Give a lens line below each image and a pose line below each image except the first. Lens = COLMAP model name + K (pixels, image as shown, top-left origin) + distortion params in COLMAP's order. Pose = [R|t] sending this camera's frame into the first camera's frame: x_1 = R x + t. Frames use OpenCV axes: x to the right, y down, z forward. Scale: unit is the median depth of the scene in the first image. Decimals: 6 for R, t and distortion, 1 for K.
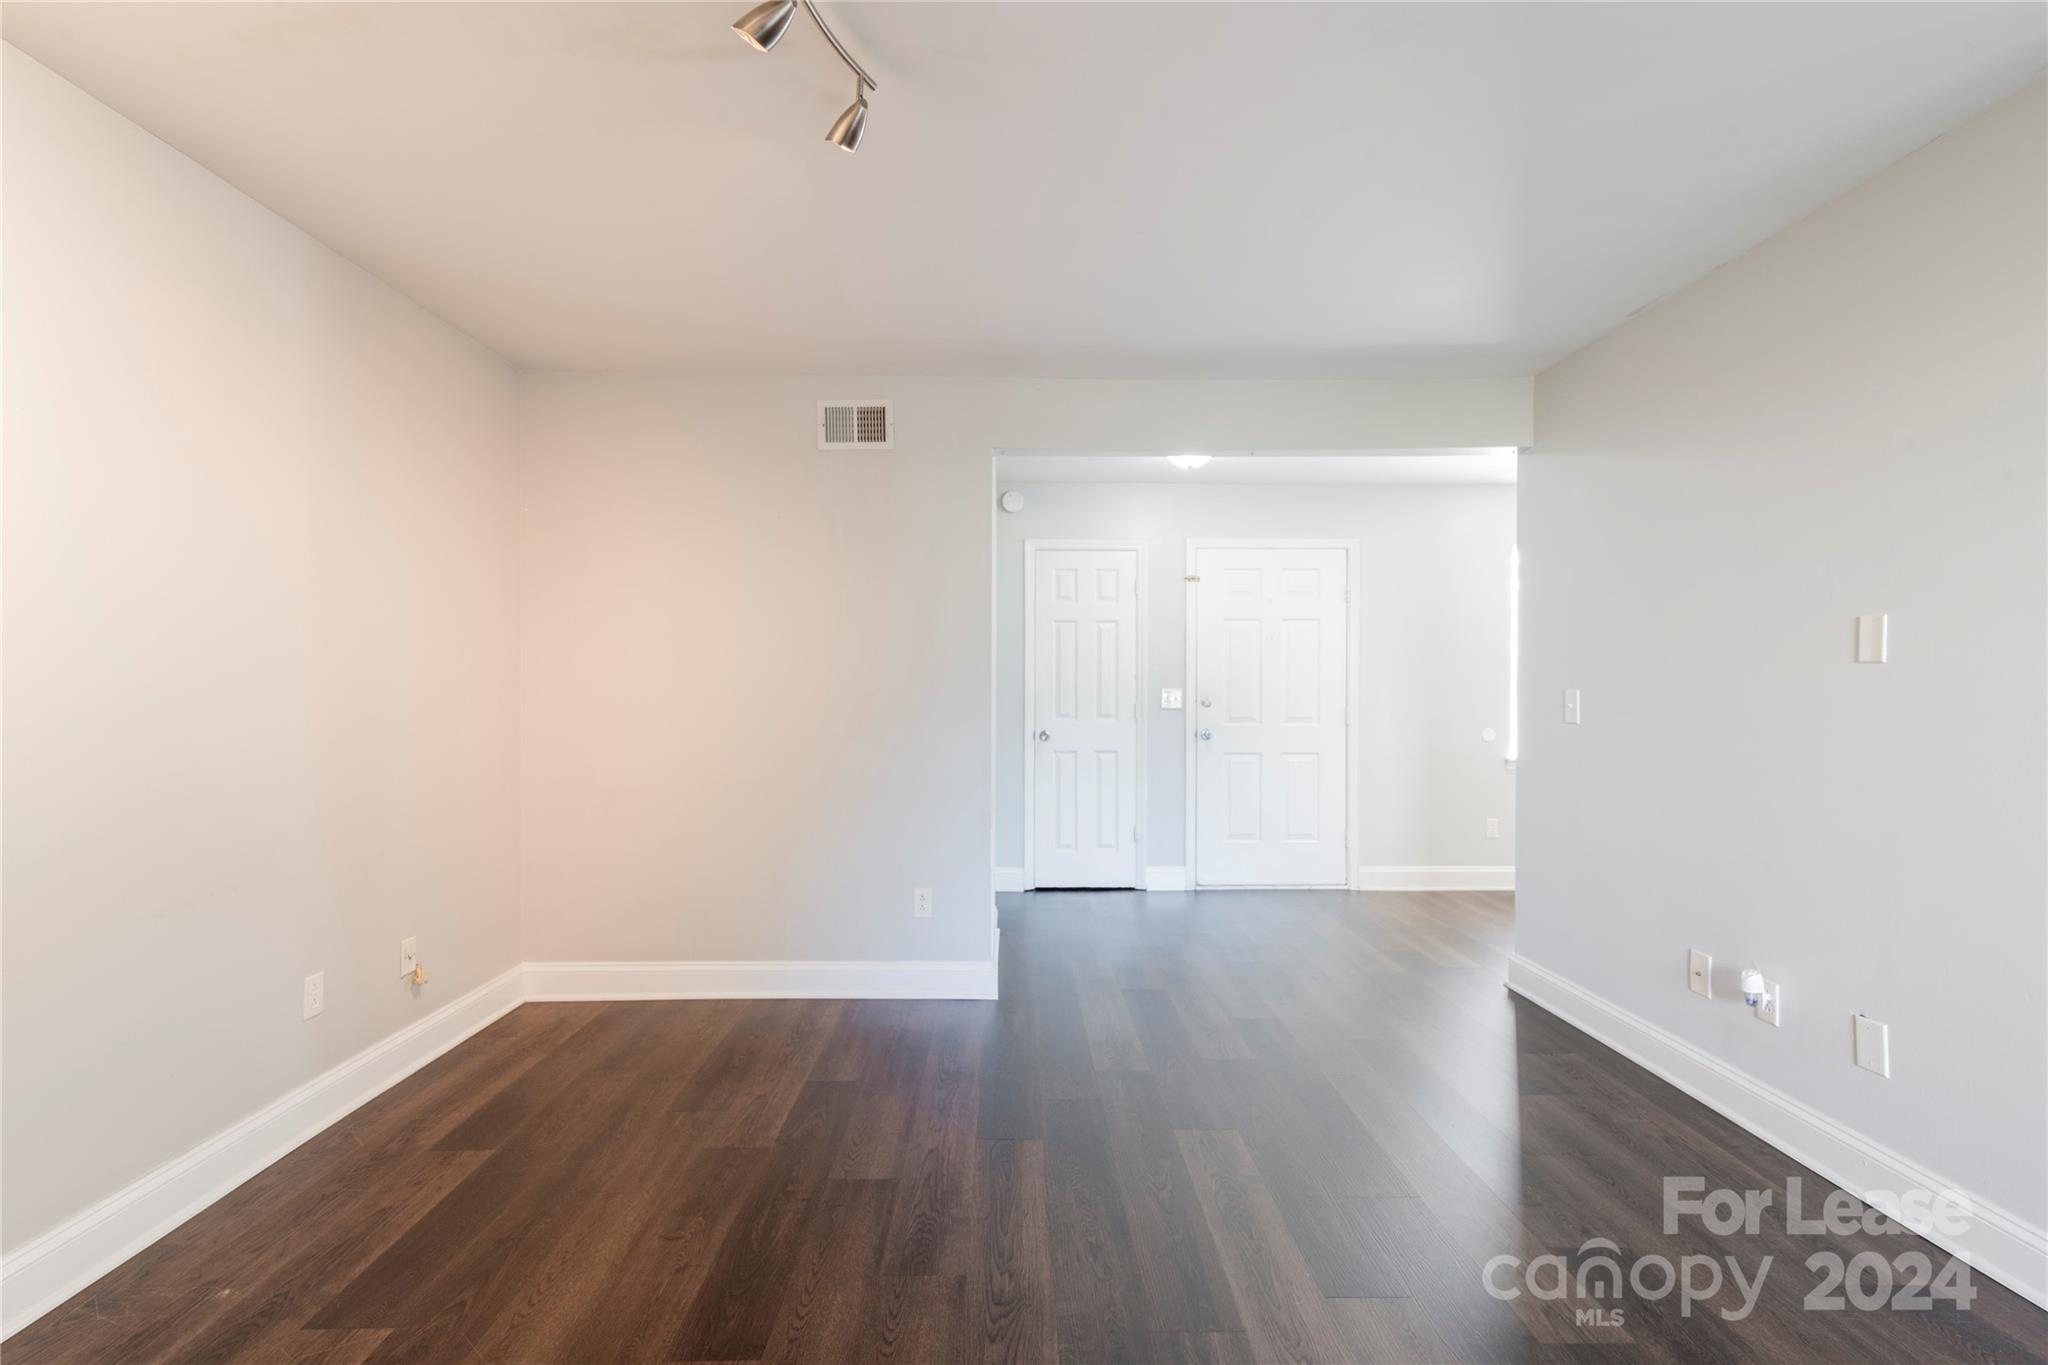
lens RADIAL K [[956.1, 0, 995.7], [0, 956.1, 694.1], [0, 0, 1]] dist [0.014016, -0.001684]
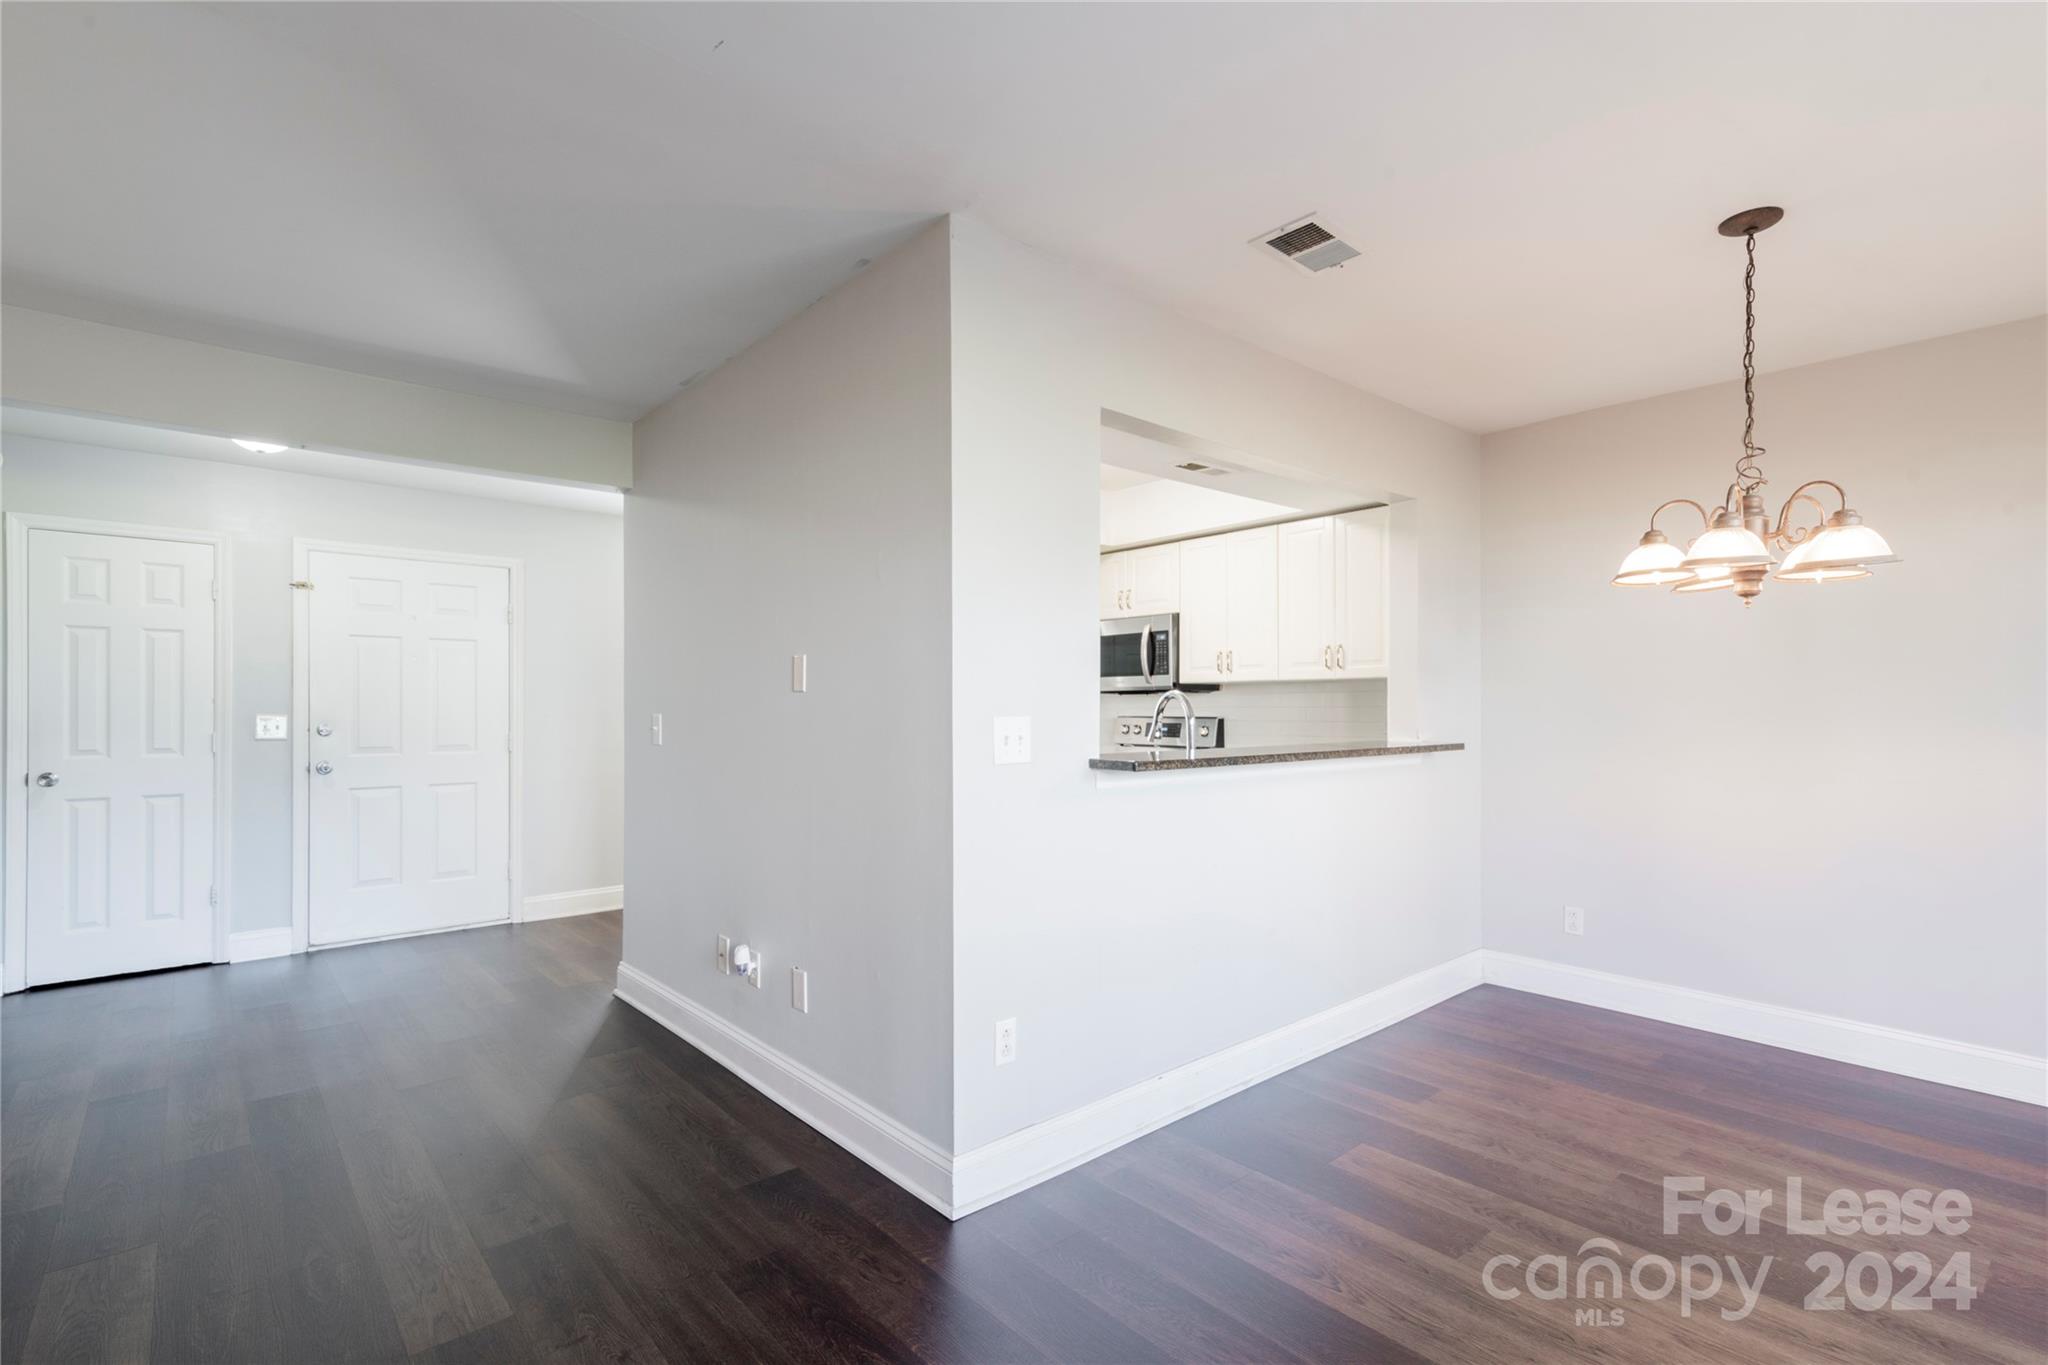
lens RADIAL K [[956.1, 0, 1016.8], [0, 956.1, 708.7], [0, 0, 1]] dist [0.014016, -0.001684]
pose [[0.748036, -0.001674, 0.663656, 0.163403], [0.008902, 0.999932, -0.007511, 0.001392], [-0.663599, 0.011526, 0.748000, -0.085305]]
